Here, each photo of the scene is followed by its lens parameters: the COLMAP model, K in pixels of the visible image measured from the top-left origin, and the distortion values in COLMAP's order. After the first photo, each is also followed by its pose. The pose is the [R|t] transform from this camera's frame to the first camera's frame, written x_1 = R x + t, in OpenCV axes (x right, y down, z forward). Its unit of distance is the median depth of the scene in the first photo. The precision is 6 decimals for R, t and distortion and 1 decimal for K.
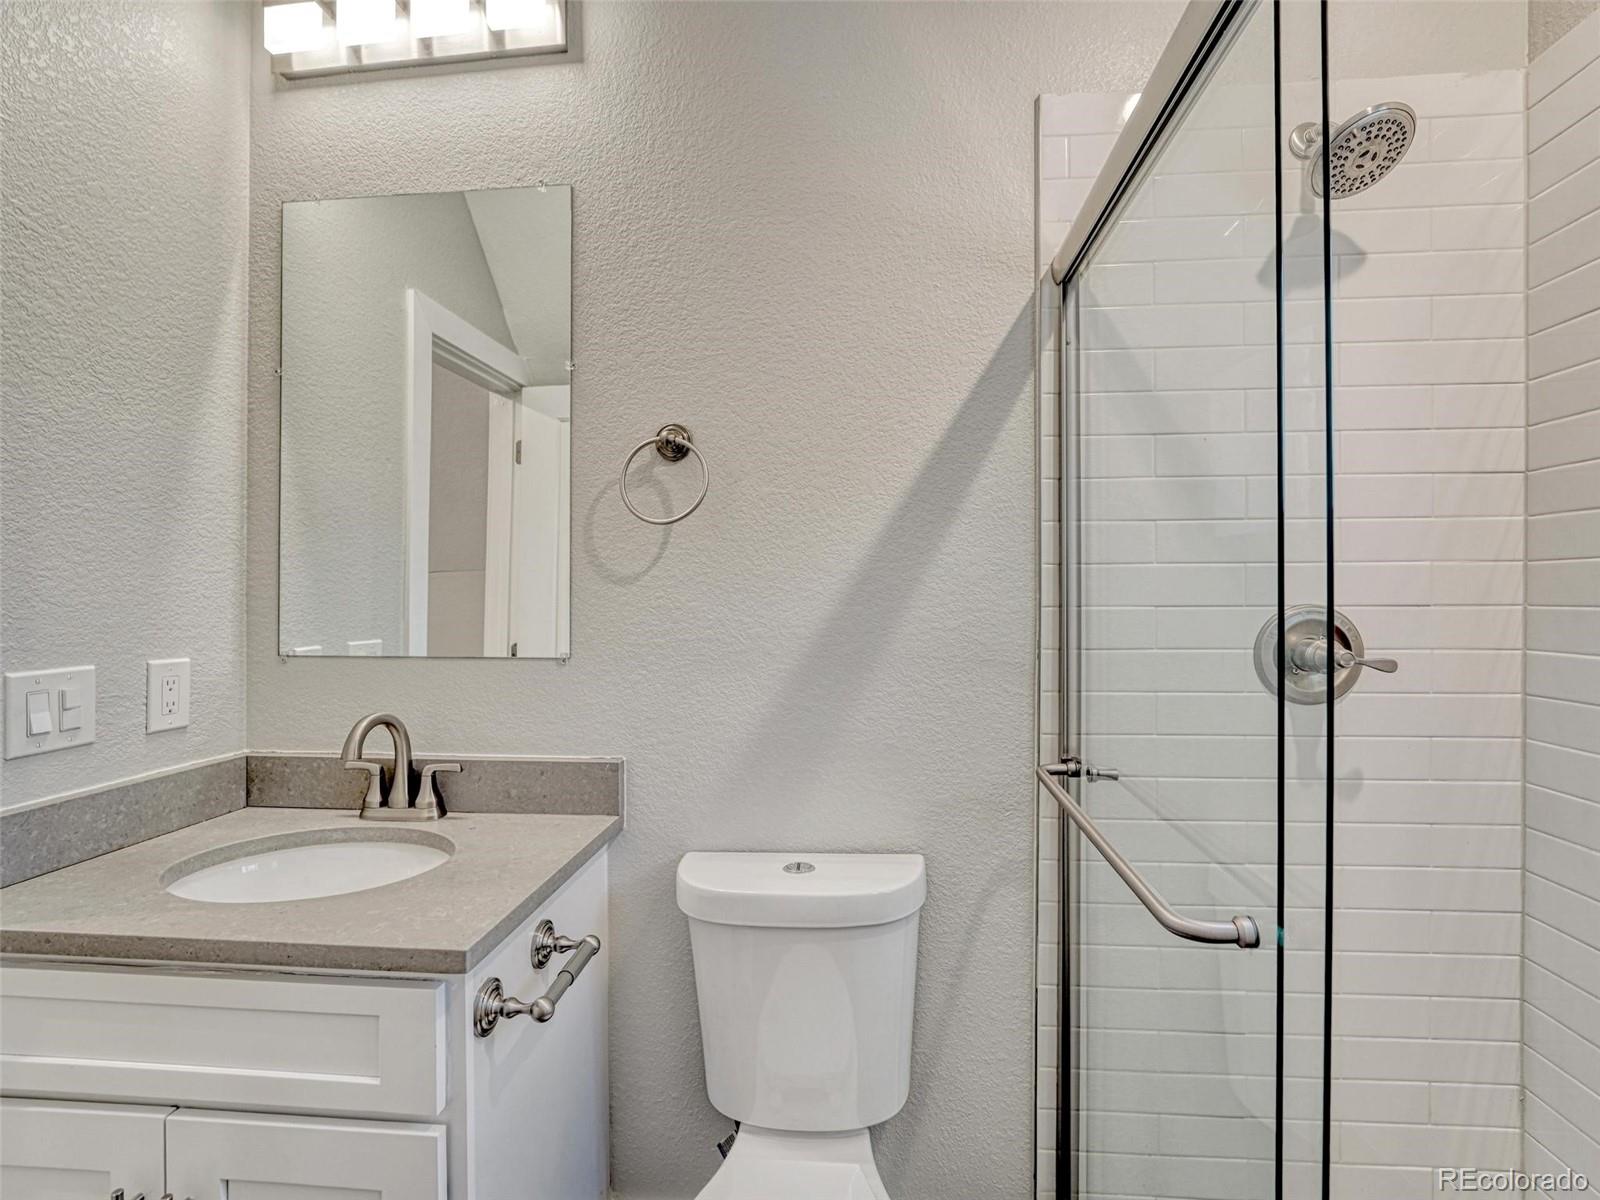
lens RADIAL K [[769.8, 0, 804.9], [0, 769.8, 594.8], [0, 0, 1]] dist [-0.003781, 0.000066]
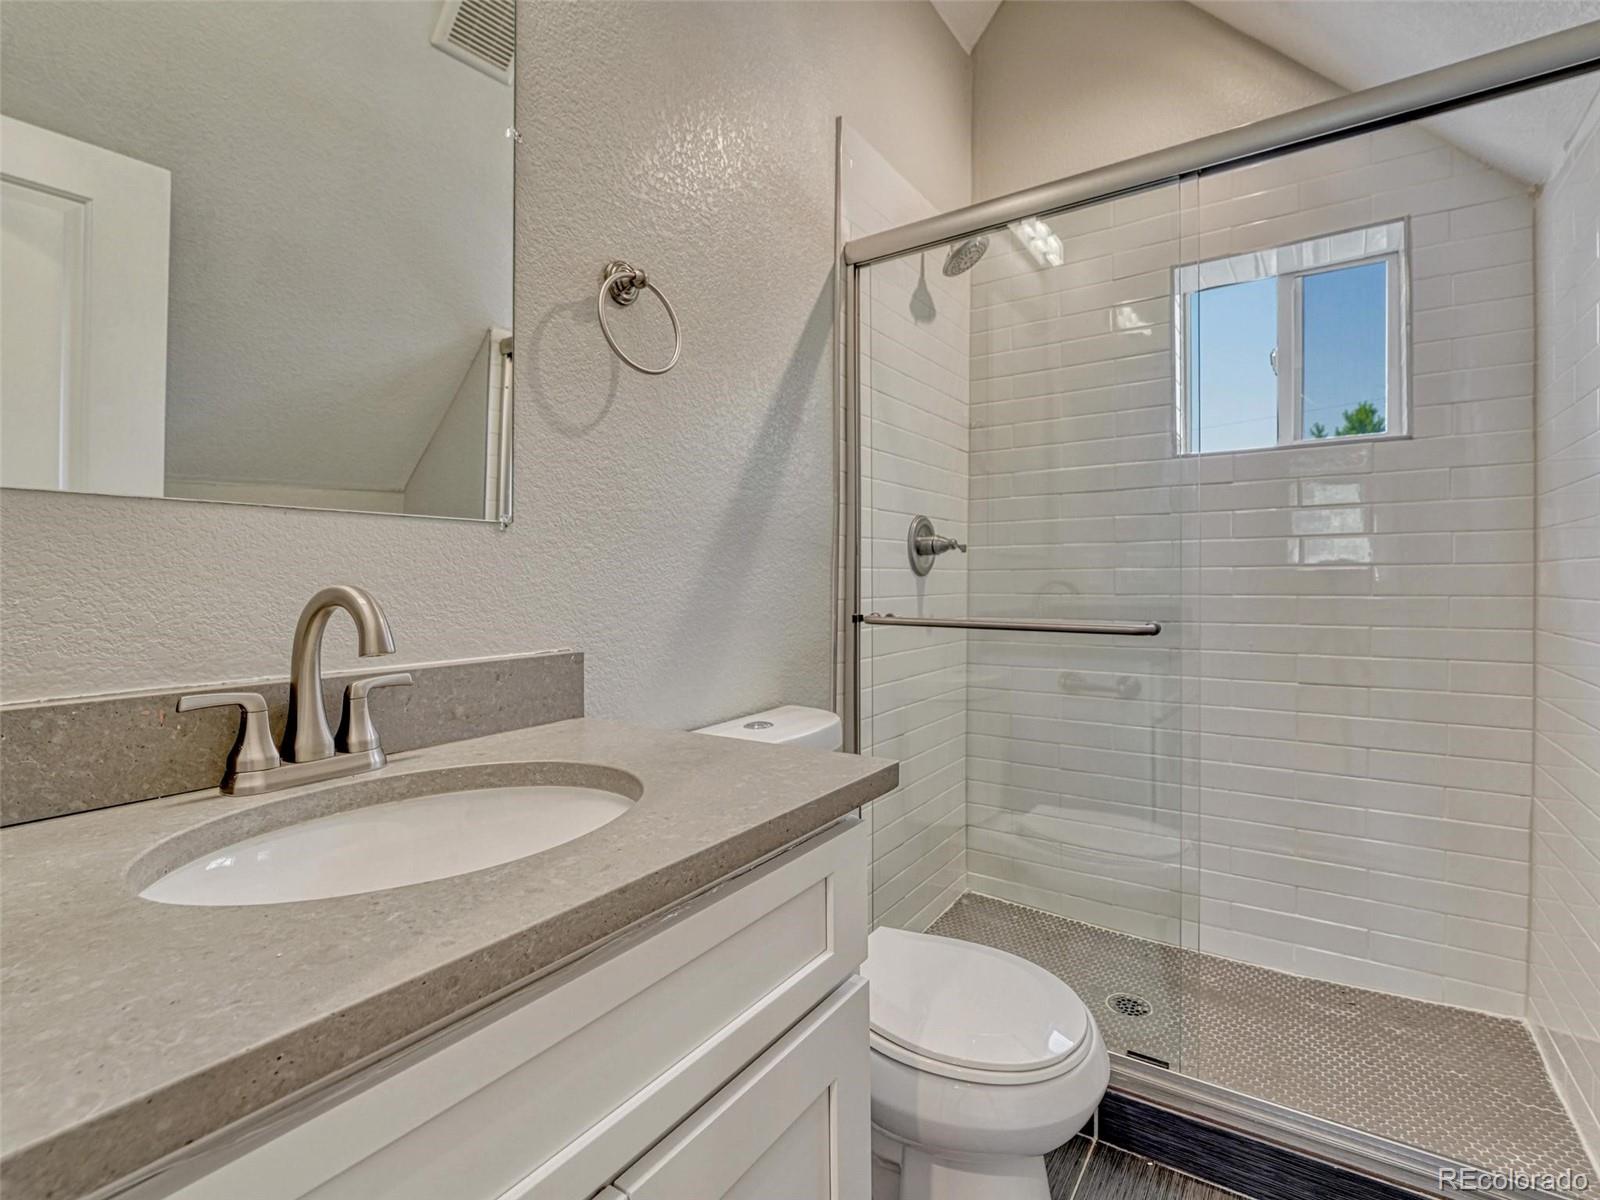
lens RADIAL K [[769.8, 0, 803.7], [0, 769.8, 587.4], [0, 0, 1]] dist [-0.003781, 0.000066]
pose [[0.472037, -0.006293, 0.881556, -0.858551], [0.009869, 0.999950, 0.001854, 0.151373], [-0.881523, 0.007825, 0.472076, 0.409609]]
